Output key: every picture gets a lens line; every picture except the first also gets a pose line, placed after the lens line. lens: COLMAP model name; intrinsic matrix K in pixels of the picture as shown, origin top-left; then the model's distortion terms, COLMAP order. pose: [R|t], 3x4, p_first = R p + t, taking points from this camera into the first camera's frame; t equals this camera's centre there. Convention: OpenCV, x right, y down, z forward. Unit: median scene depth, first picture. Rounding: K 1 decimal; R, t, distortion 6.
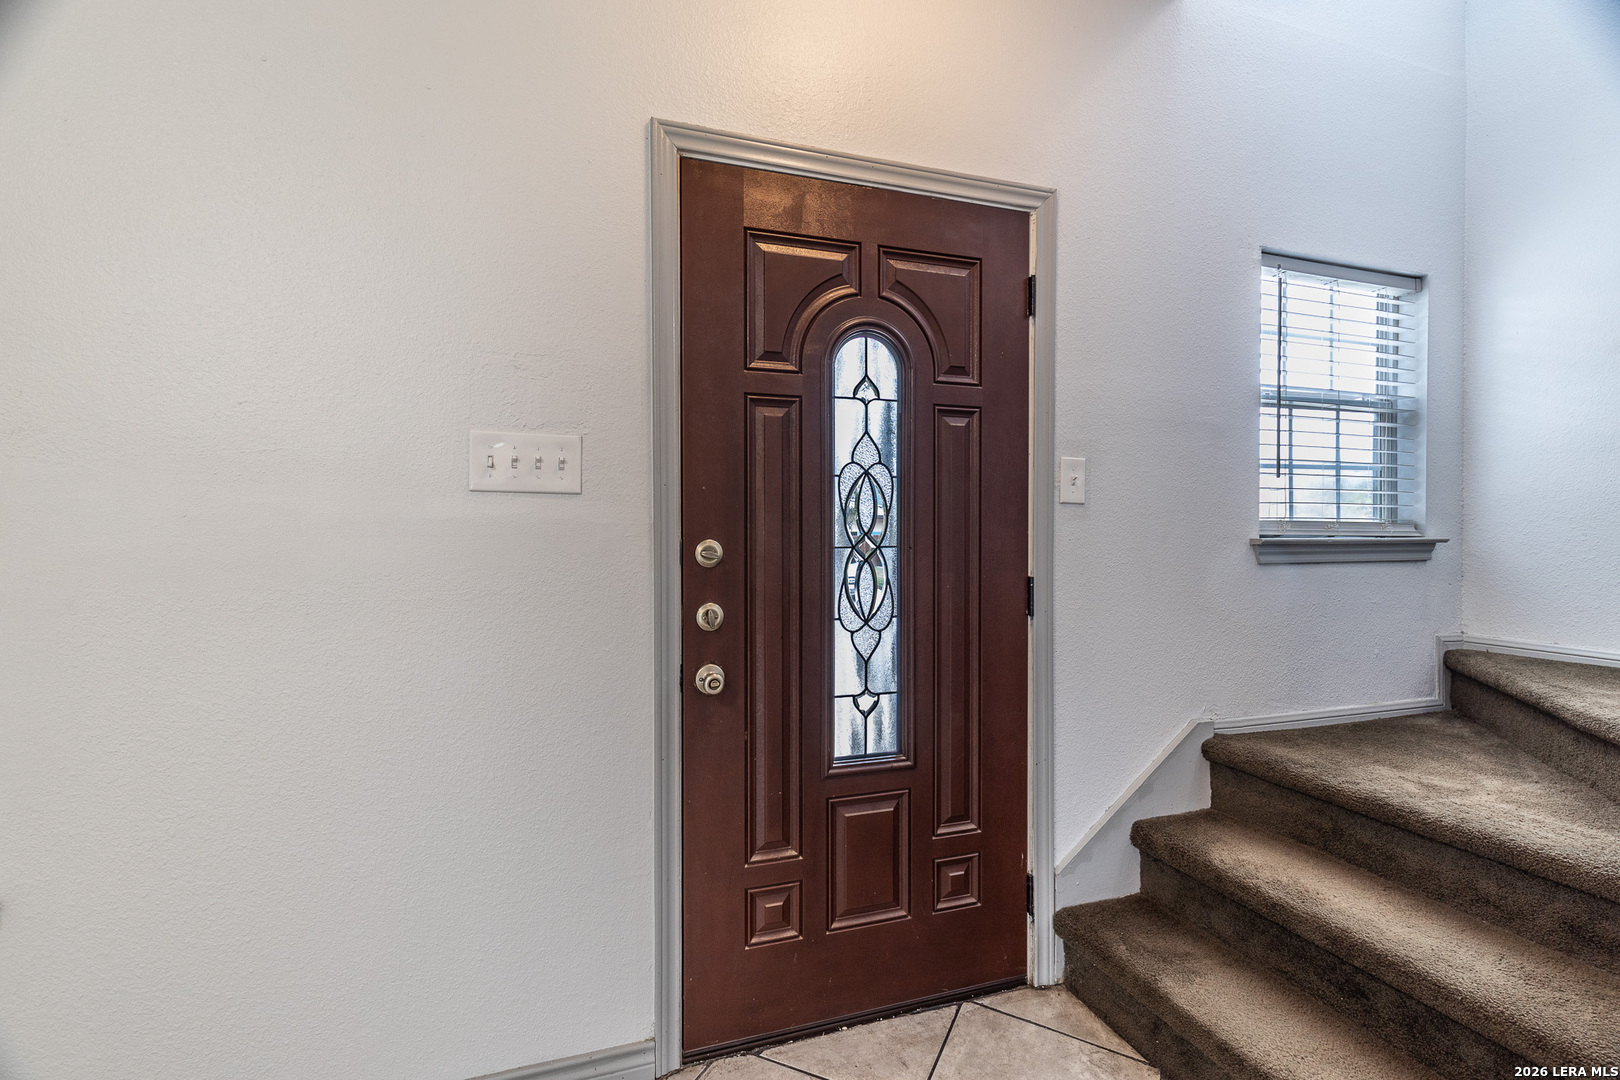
lens RADIAL K [[733.5, 0, 802.3], [0, 733.5, 538.0], [0, 0, 1]] dist [0.005942, -0.000177]
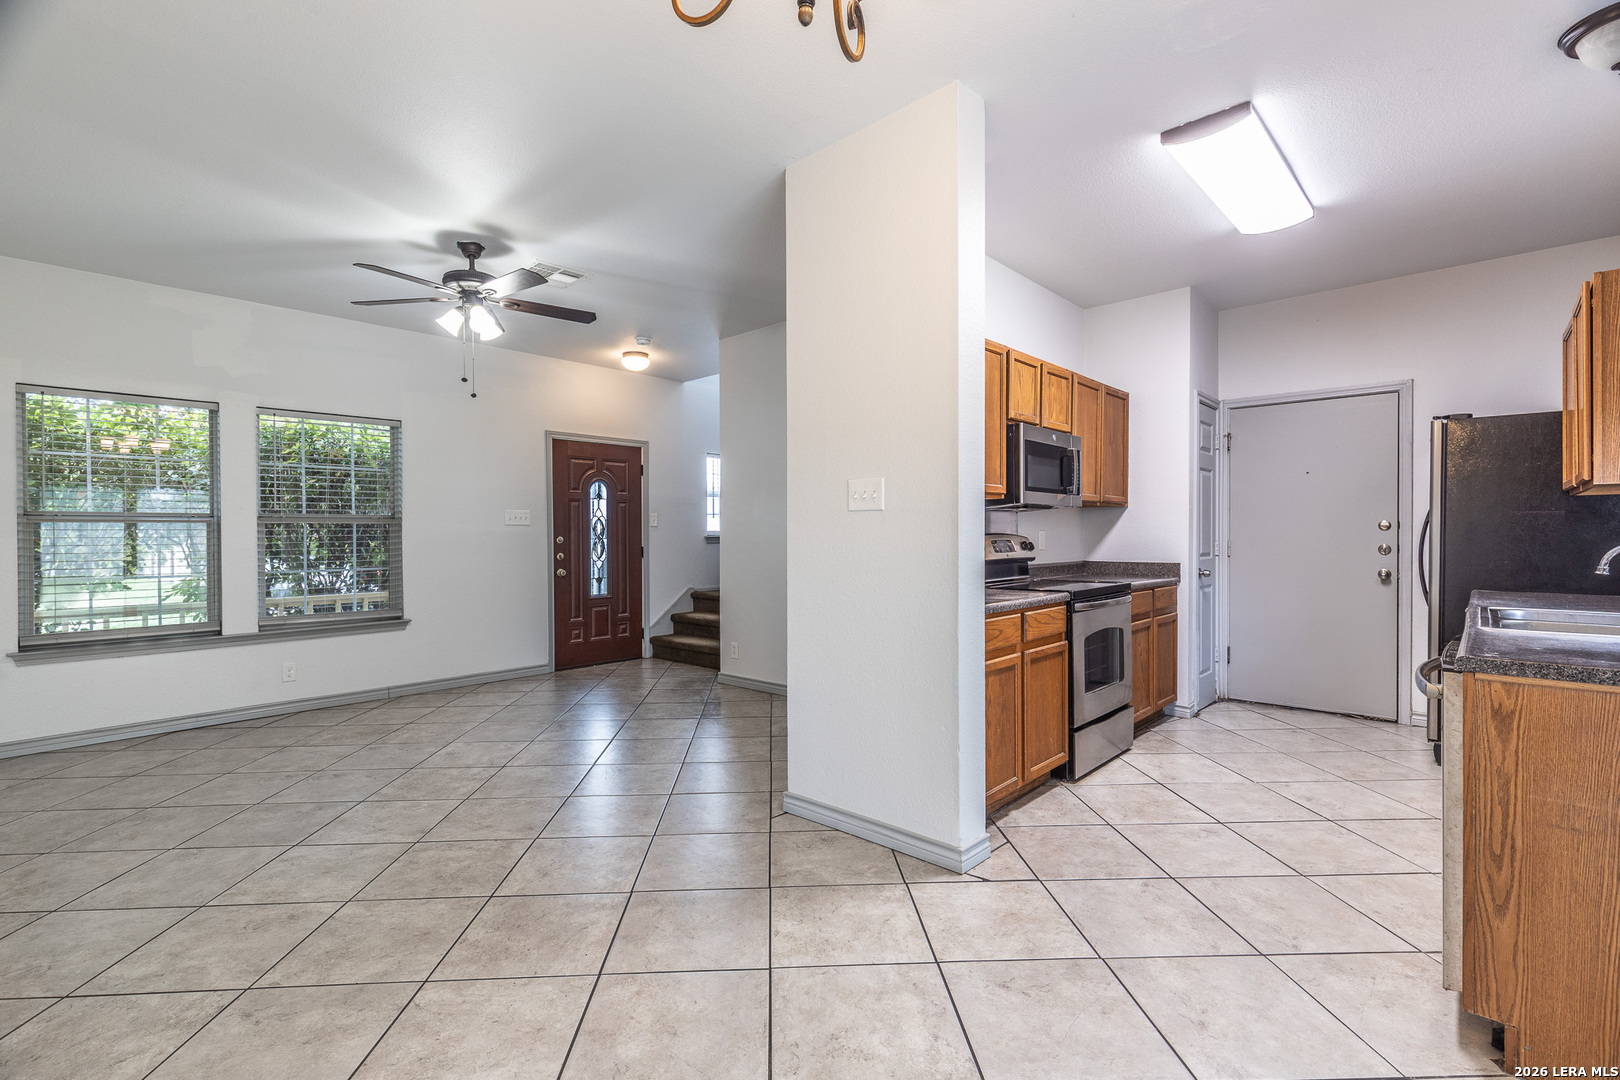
lens RADIAL K [[733.5, 0, 802.3], [0, 733.5, 538.0], [0, 0, 1]] dist [0.005942, -0.000177]
pose [[0.881313, -0.006704, 0.472485, -0.762855], [0.006552, 0.999977, 0.001966, 0.009145], [-0.472488, 0.001363, 0.881336, -2.772894]]
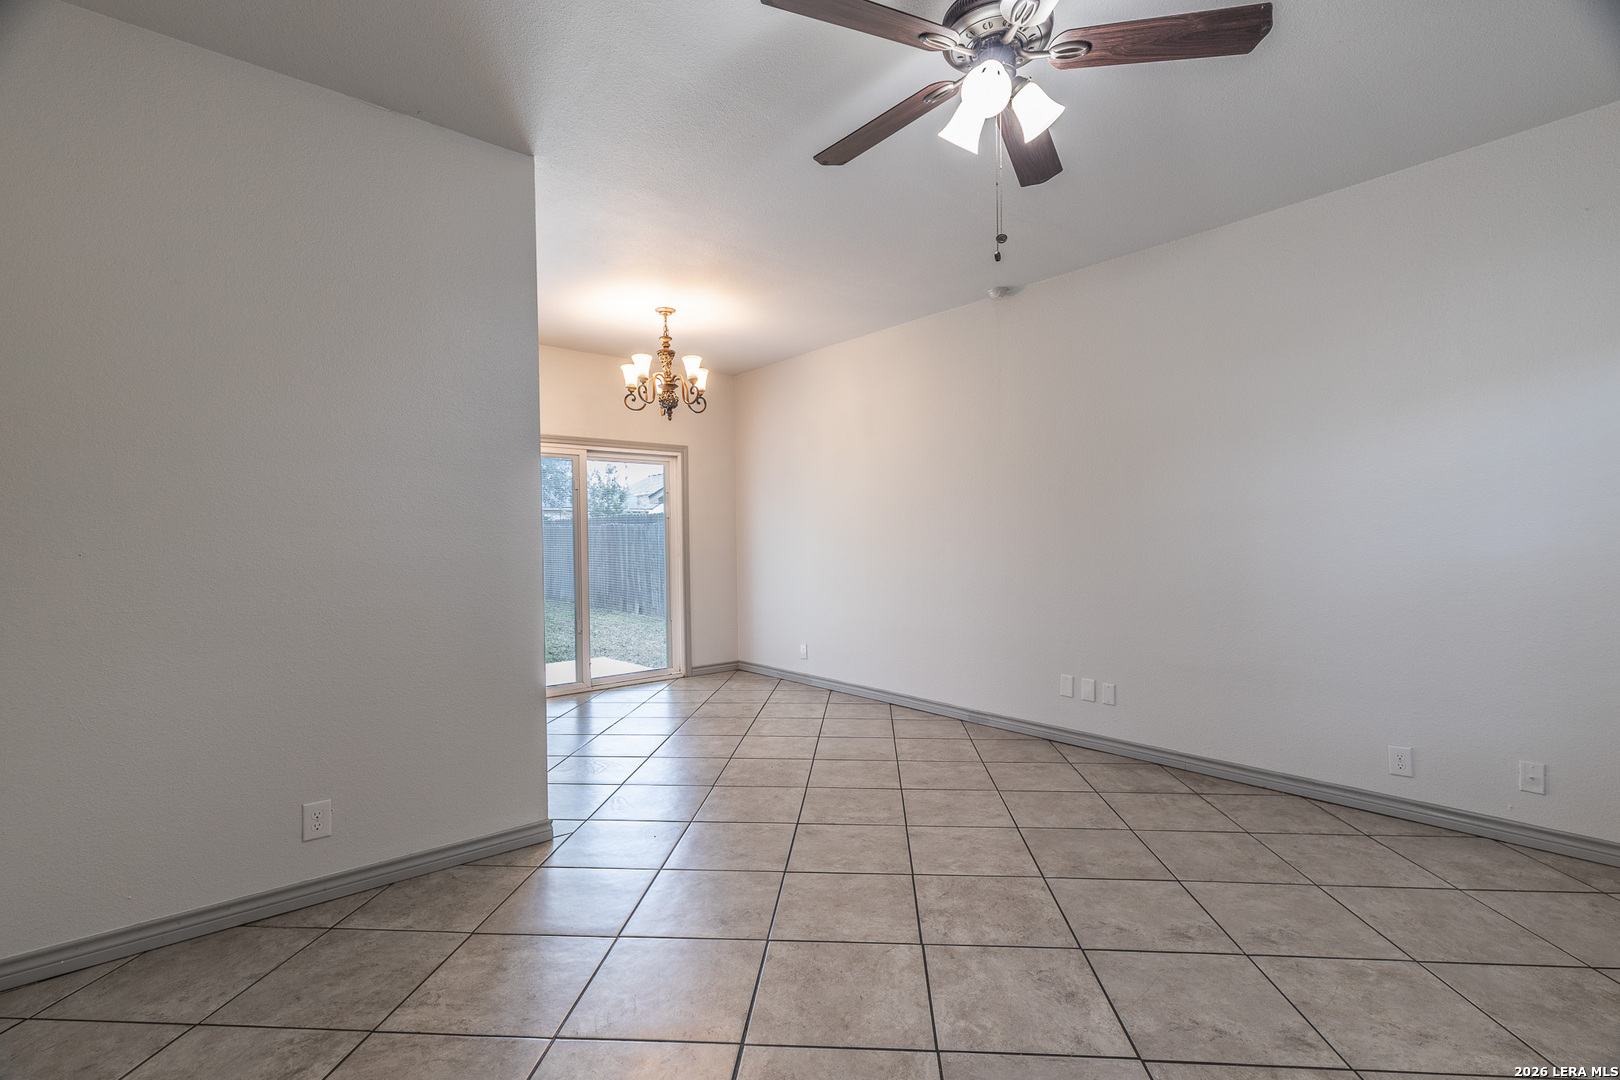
lens RADIAL K [[746.6, 0, 813.5], [0, 746.6, 545.9], [0, 0, 1]] dist [0.002270, -0.000107]
pose [[-0.929072, 0.014216, -0.369624, 0.071678], [0.011064, 0.999882, 0.010646, -0.006389], [0.369732, 0.005801, -0.929120, 0.518014]]
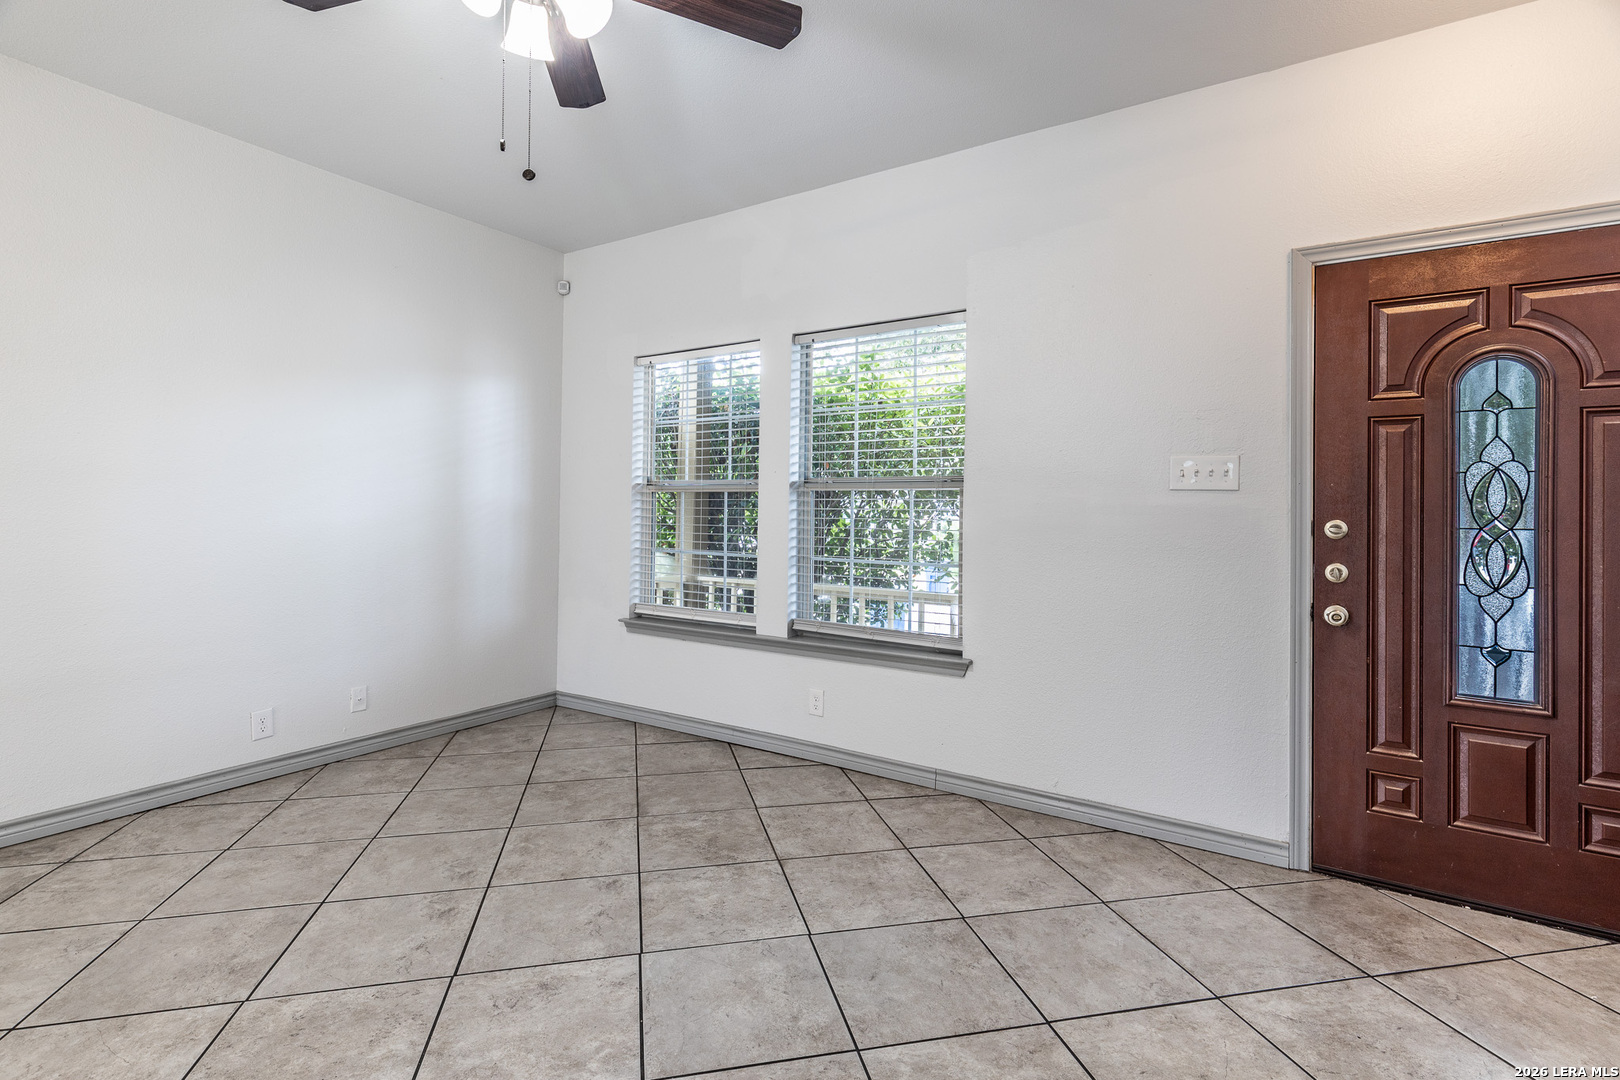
lens RADIAL K [[755.6, 0, 798.0], [0, 755.6, 501.9], [0, 0, 1]] dist [0.009003, -0.000560]
pose [[0.619197, 0.002301, -0.785232, 0.365207], [-0.016428, 0.999815, -0.010025, -0.001218], [0.785064, 0.019107, 0.619120, -0.719442]]
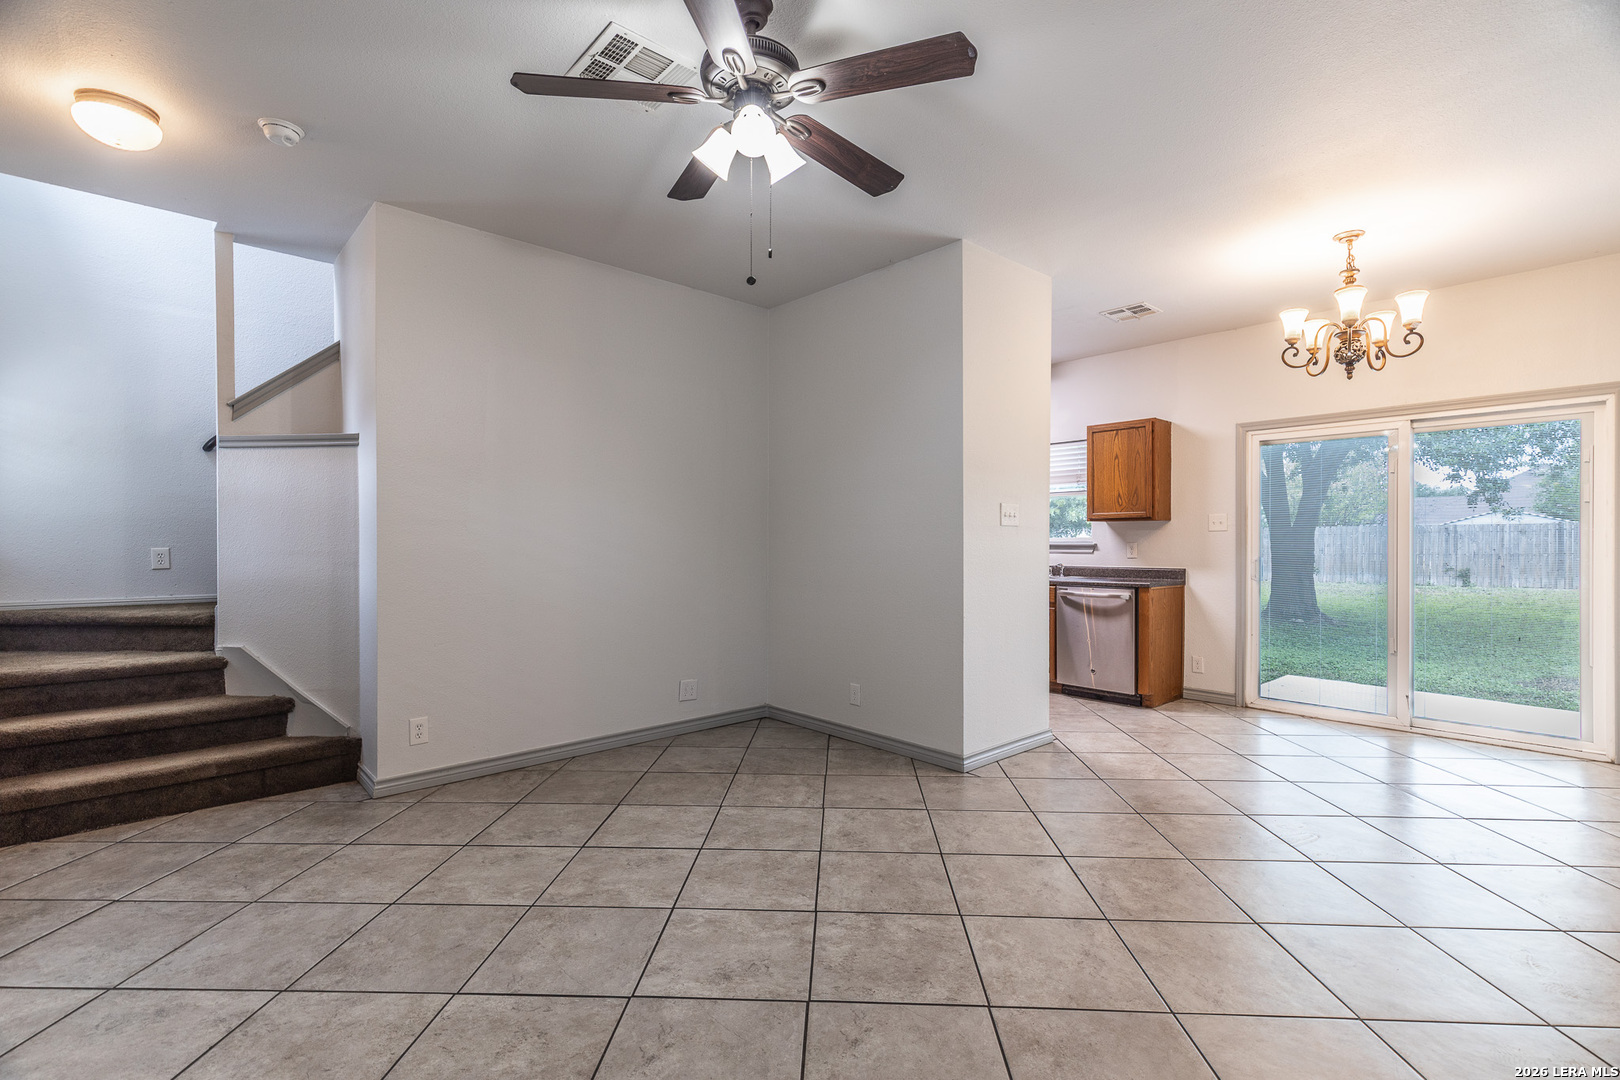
lens RADIAL K [[737.1, 0, 812.2], [0, 737.1, 546.0], [0, 0, 1]] dist [0.012473, -0.000047]
pose [[-0.394388, -0.006954, 0.918918, -1.722020], [0.001618, 0.999965, 0.008262, -0.000429], [-0.918943, 0.004746, -0.394363, -0.022155]]
